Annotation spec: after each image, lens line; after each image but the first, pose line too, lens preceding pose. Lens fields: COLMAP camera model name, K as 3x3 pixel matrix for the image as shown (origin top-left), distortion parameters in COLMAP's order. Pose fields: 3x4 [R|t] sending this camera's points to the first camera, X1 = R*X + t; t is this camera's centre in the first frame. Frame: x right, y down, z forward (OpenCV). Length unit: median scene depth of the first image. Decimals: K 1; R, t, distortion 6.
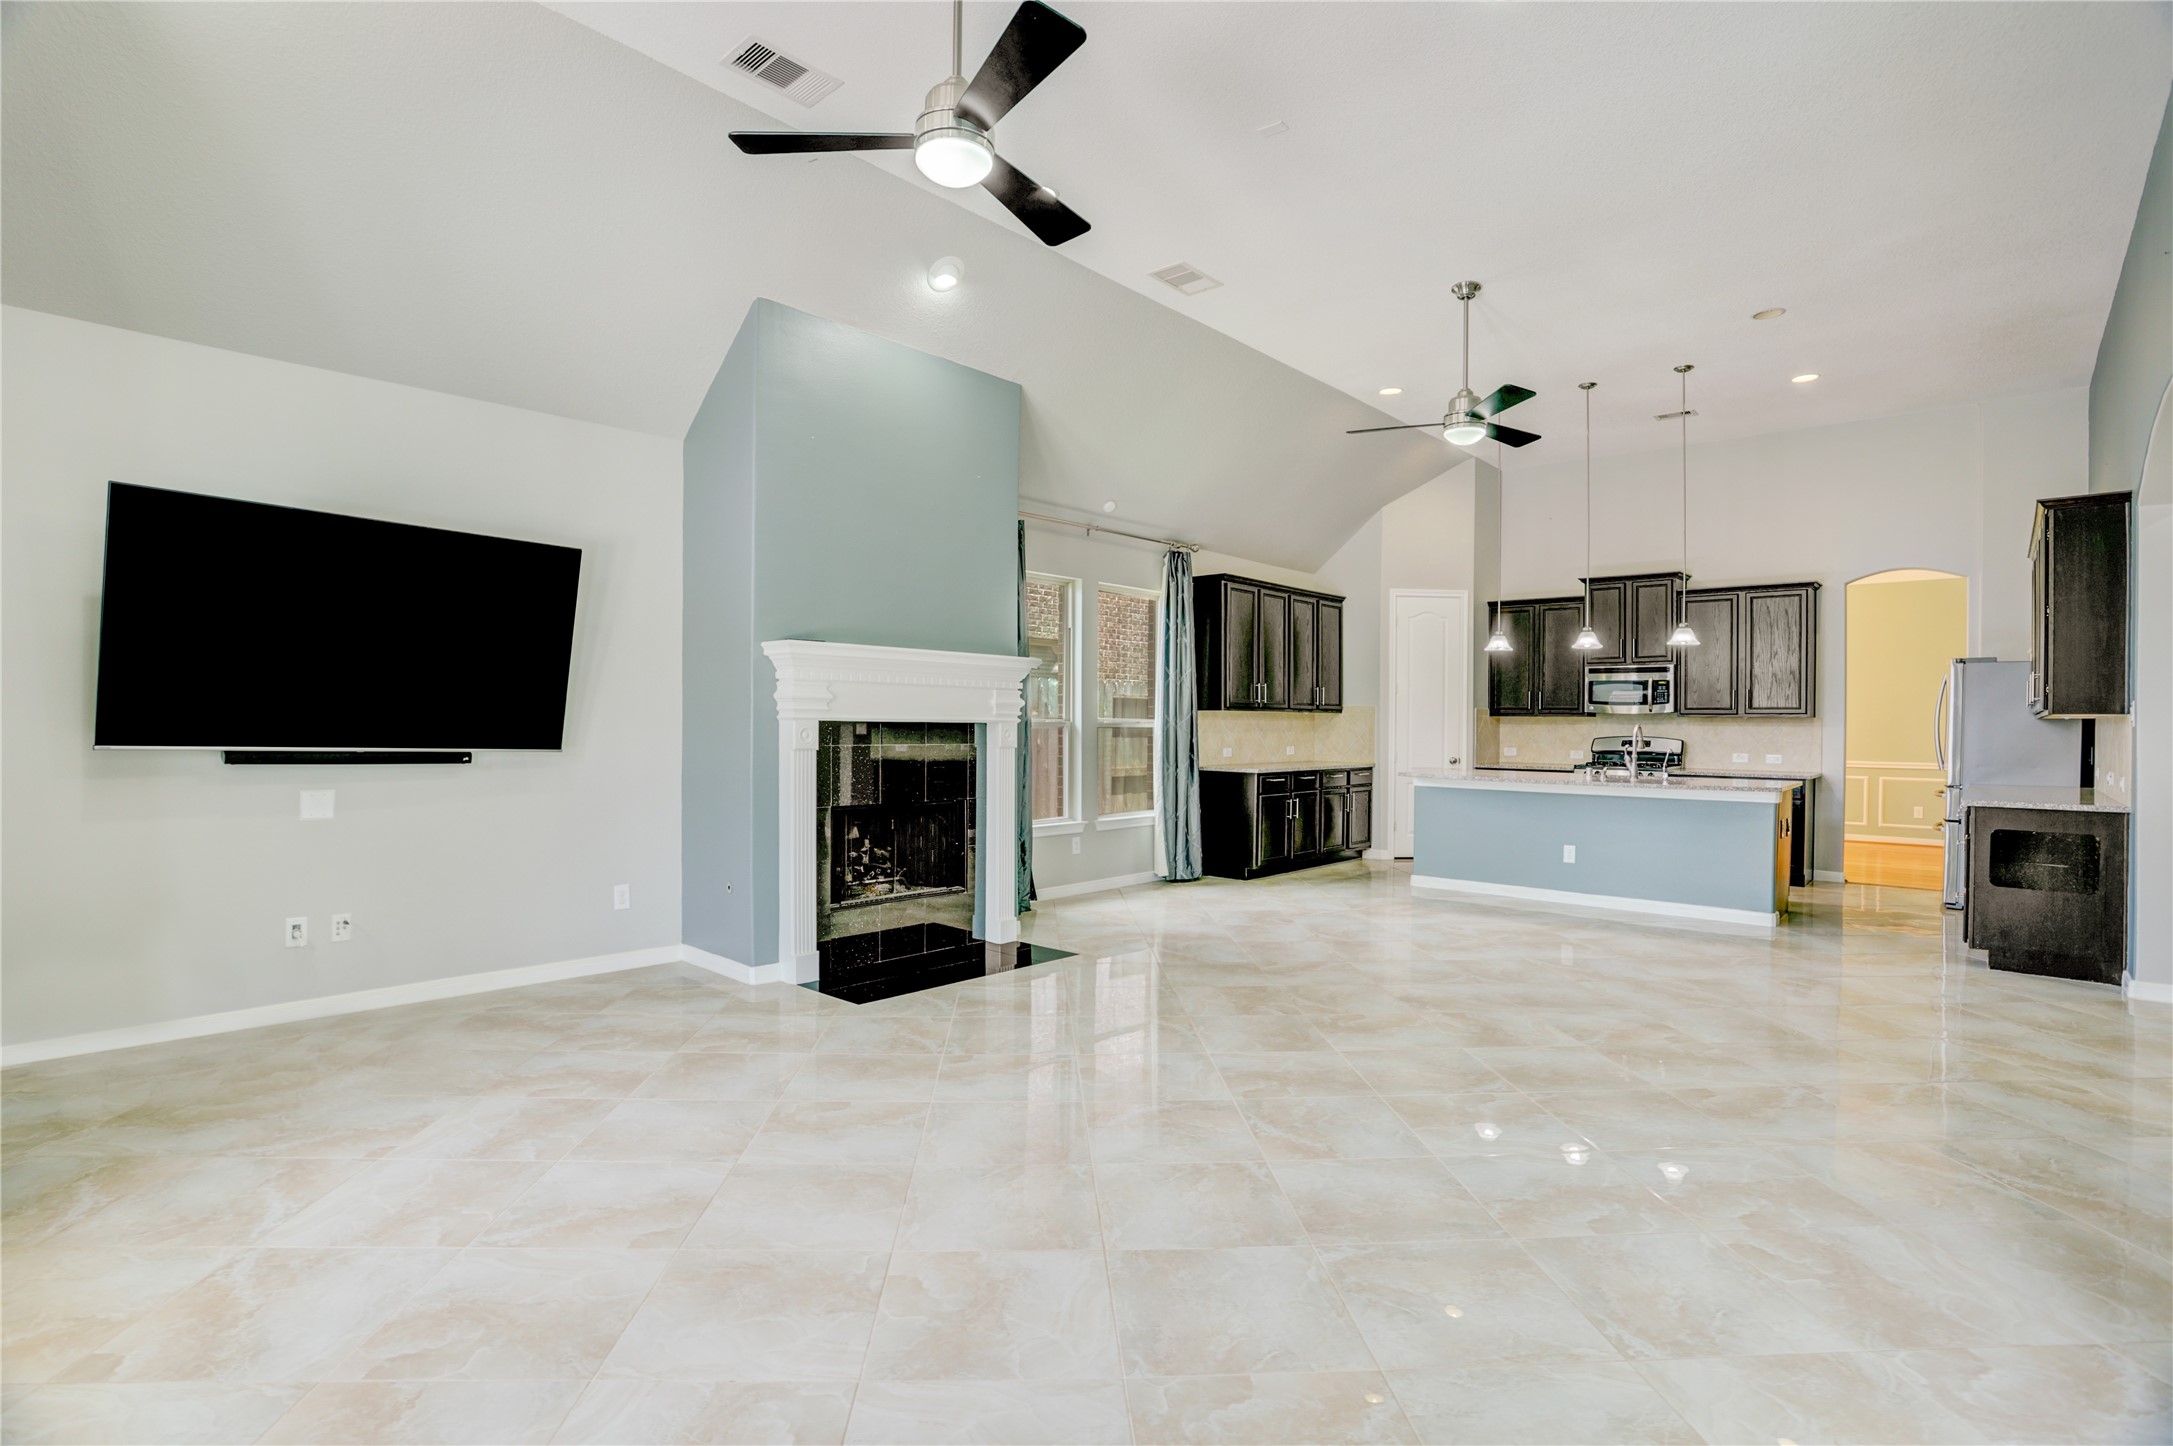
lens RADIAL K [[1060.9, 0, 1082.1], [0, 1060.9, 732.1], [0, 0, 1]] dist [-0.069571, 0.031673]
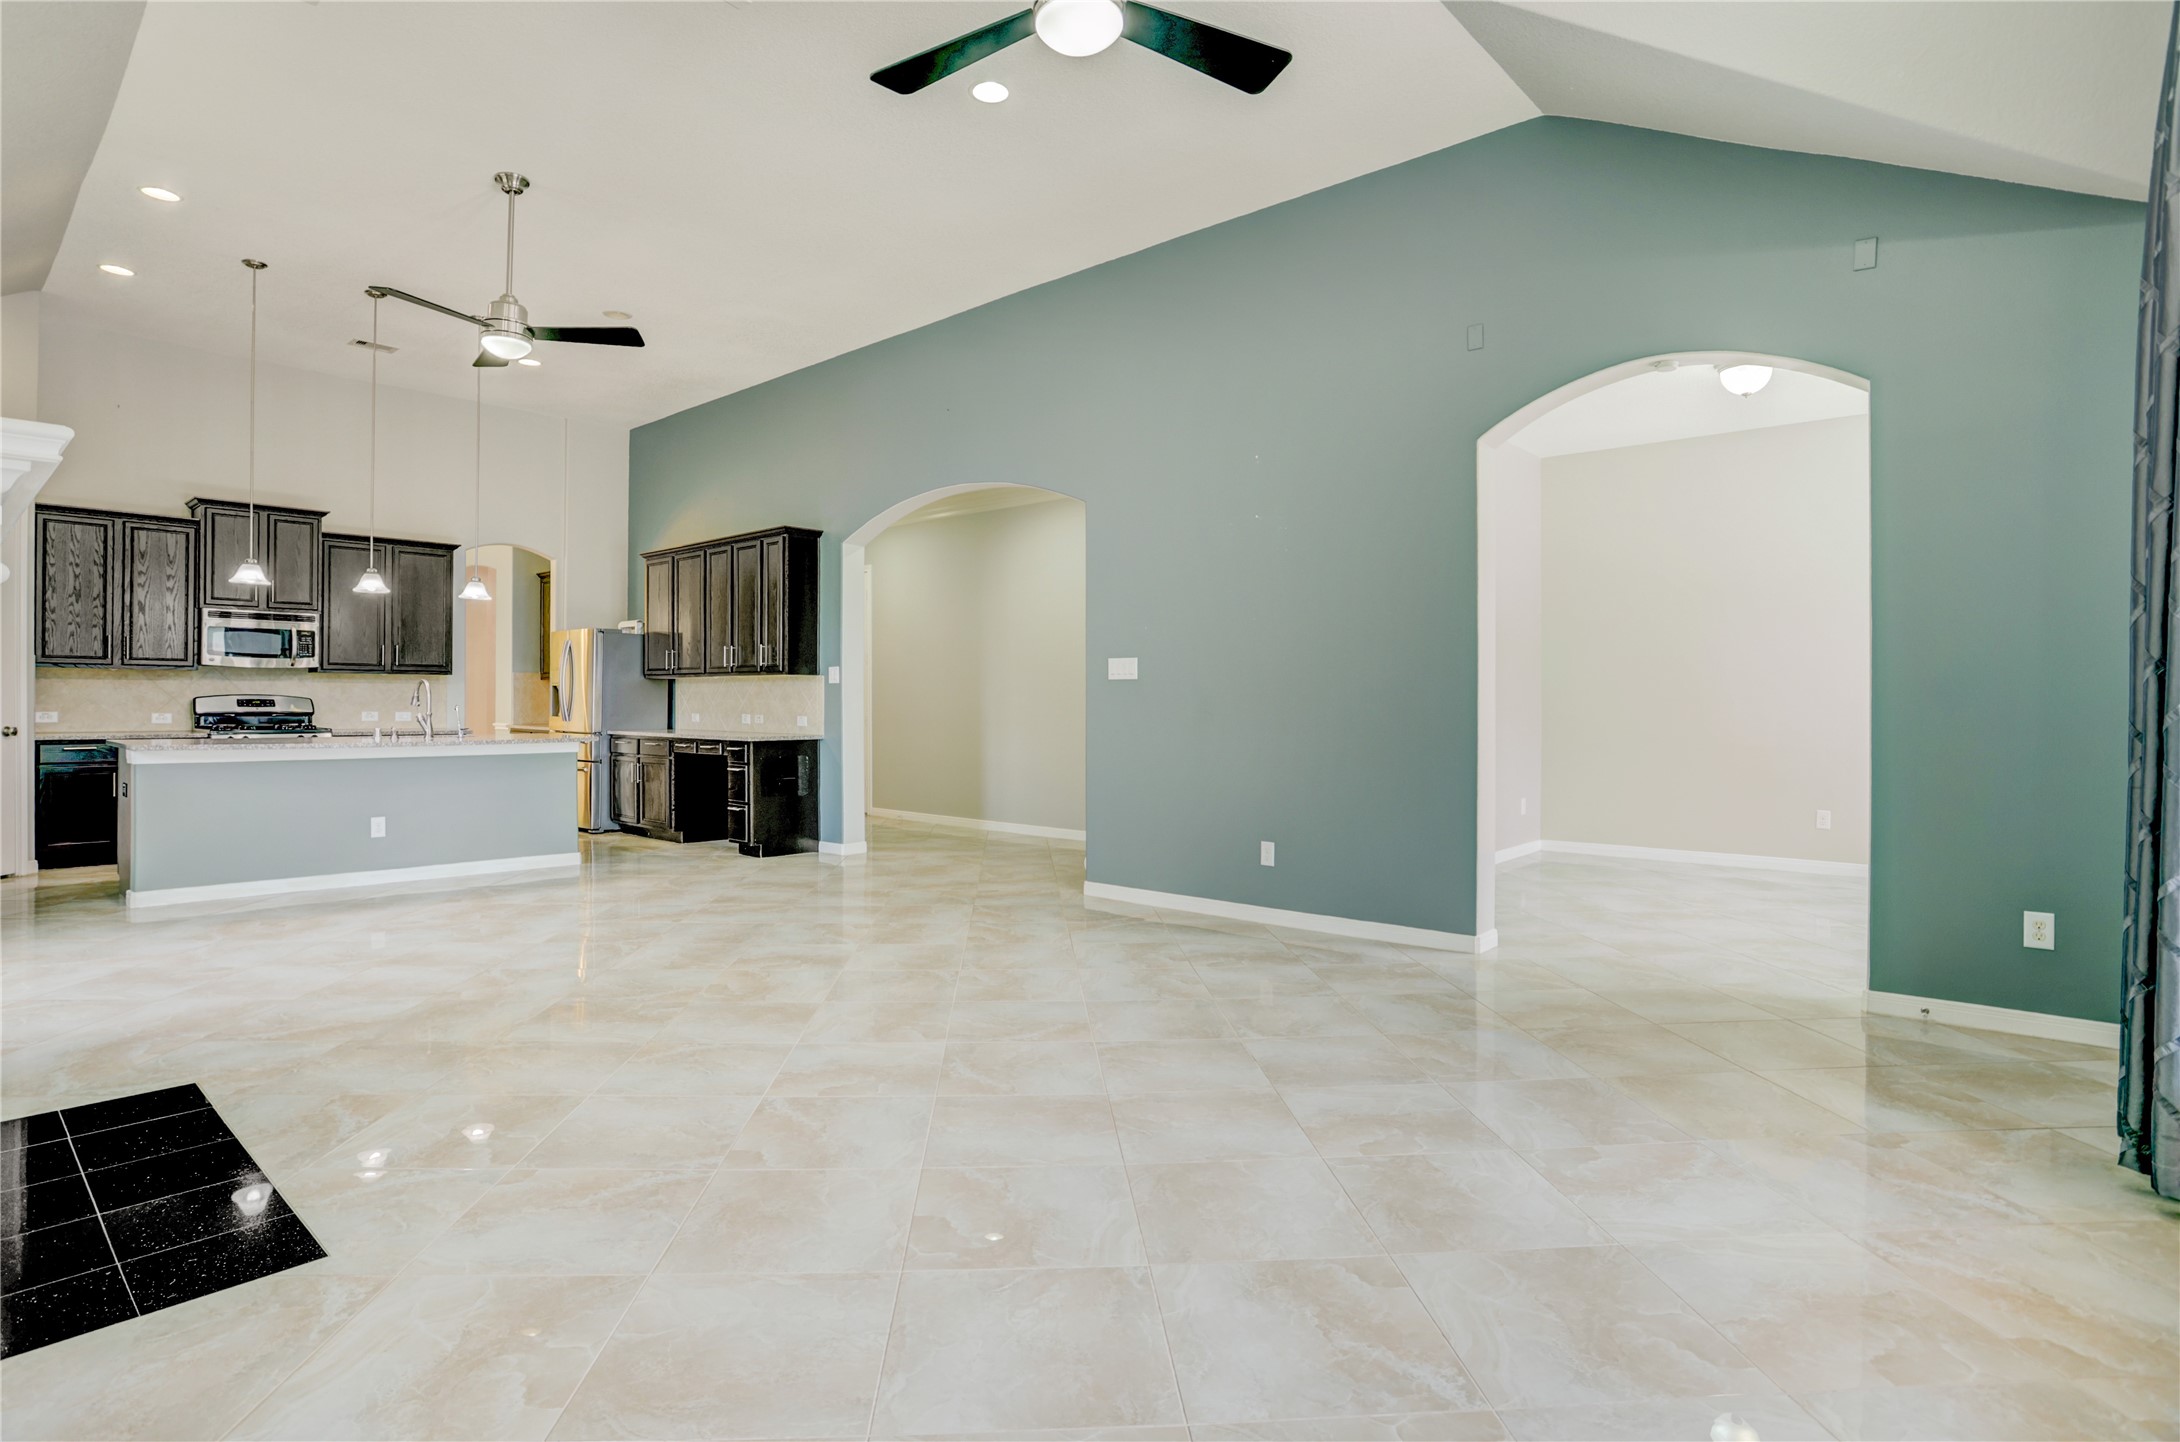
lens RADIAL K [[1086.4, 0, 1090.8], [0, 1086.4, 704.8], [0, 0, 1]] dist [-0.069094, 0.026002]
pose [[-0.013479, -0.011880, 0.999839, -0.372416], [0.004897, 0.999917, 0.011947, 0.006208], [-0.999897, 0.005057, -0.013420, 0.367162]]
